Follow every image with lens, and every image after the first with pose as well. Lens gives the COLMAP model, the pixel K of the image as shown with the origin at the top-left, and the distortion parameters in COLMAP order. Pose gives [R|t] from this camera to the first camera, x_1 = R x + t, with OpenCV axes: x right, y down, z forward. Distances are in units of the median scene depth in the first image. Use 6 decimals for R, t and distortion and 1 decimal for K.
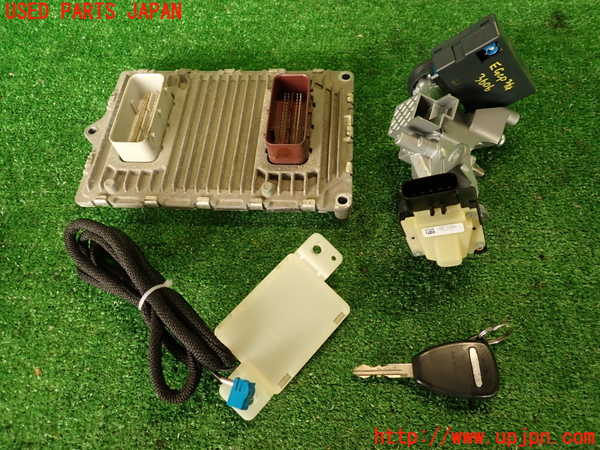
lens RADIAL K [[433.8, 0, 300.1], [0, 433.8, 223.2], [0, 0, 1]] dist [0.007069, -0.001850]
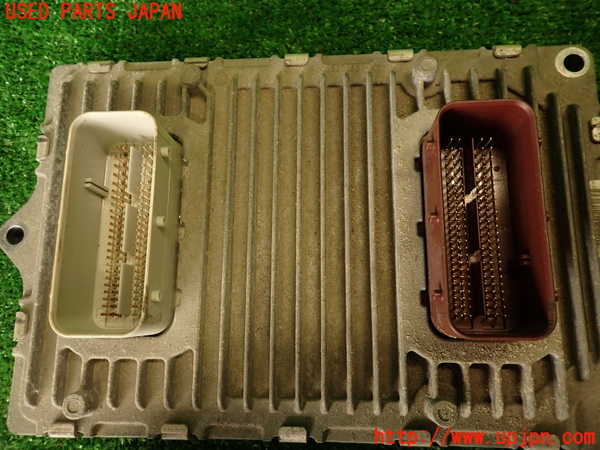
lens RADIAL K [[433.8, 0, 301.4], [0, 433.8, 224.6], [0, 0, 1]] dist [0.007069, -0.001850]
pose [[0.997974, -0.063324, -0.006146, -0.192551], [0.062307, 0.953254, 0.295676, -0.372647], [-0.012865, -0.295459, 0.955269, 0.620252]]
